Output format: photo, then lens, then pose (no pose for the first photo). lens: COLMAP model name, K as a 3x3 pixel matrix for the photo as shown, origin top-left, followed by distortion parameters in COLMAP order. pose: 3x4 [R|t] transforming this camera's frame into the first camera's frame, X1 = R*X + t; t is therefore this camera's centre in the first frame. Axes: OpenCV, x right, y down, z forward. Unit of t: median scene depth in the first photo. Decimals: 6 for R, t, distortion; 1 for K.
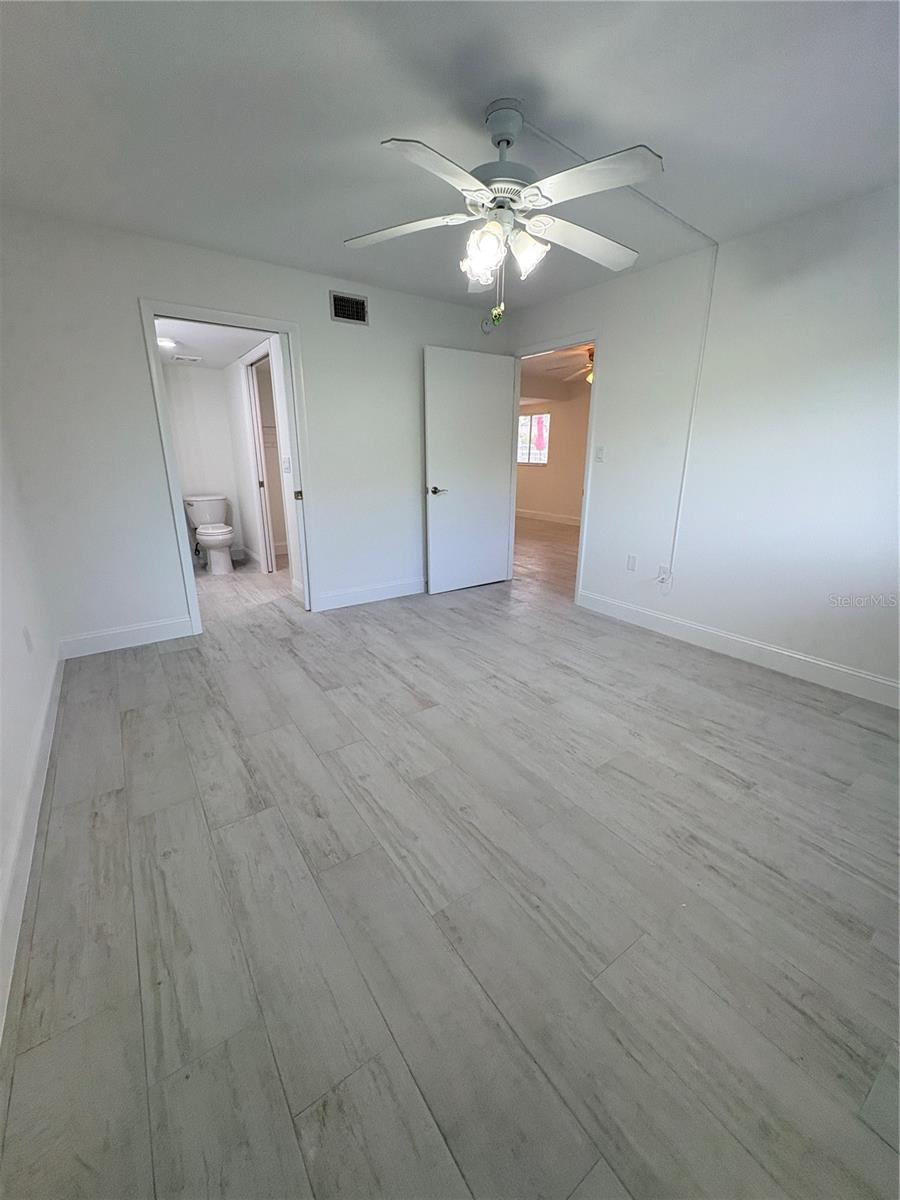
lens RADIAL K [[477.2, 0, 450.3], [0, 477.2, 590.6], [0, 0, 1]] dist [-0.000793, -0.000203]
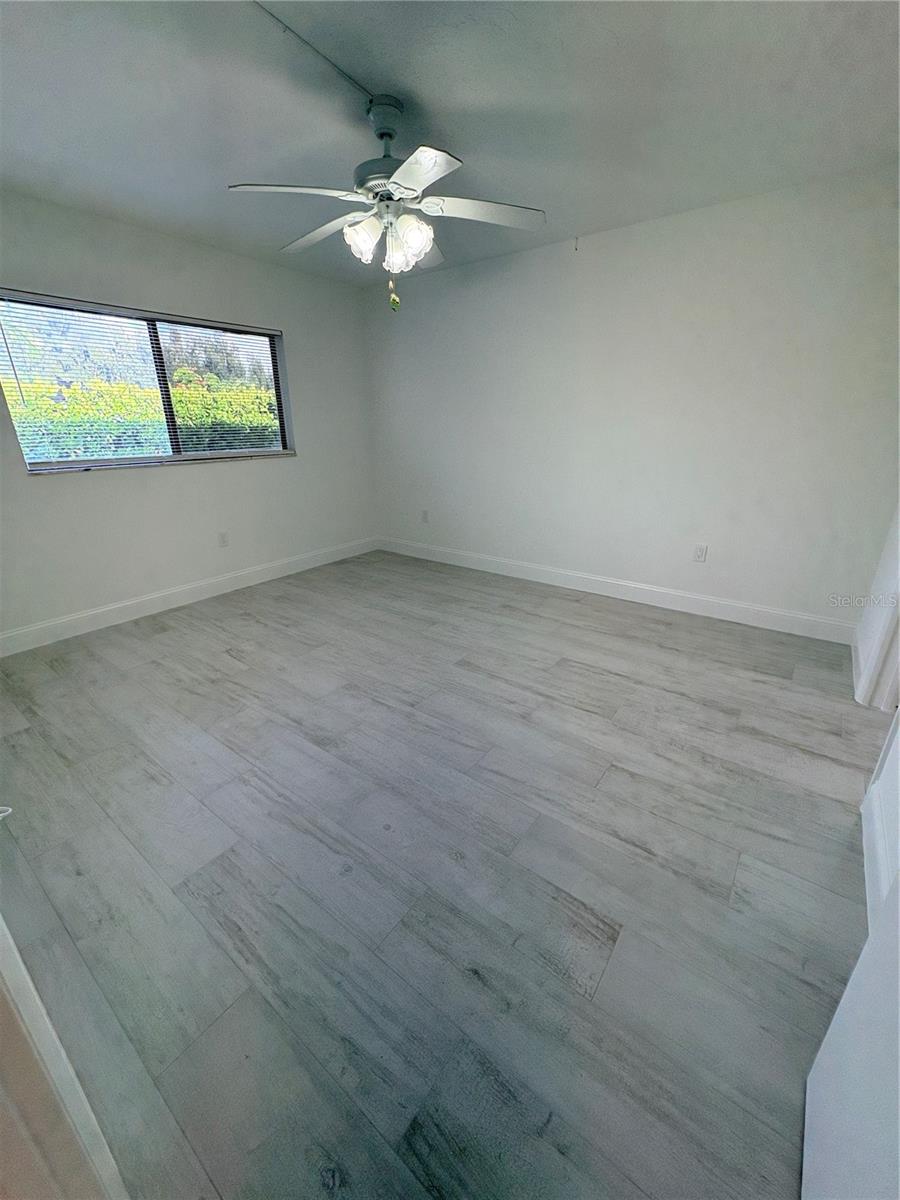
lens RADIAL K [[477.2, 0, 447.4], [0, 477.2, 596.9], [0, 0, 1]] dist [-0.000793, -0.000203]
pose [[-0.952743, 0.108677, -0.283673, 0.257095], [-0.079908, 0.811272, 0.579182, -0.473805], [0.293079, 0.574479, -0.764250, 1.594515]]
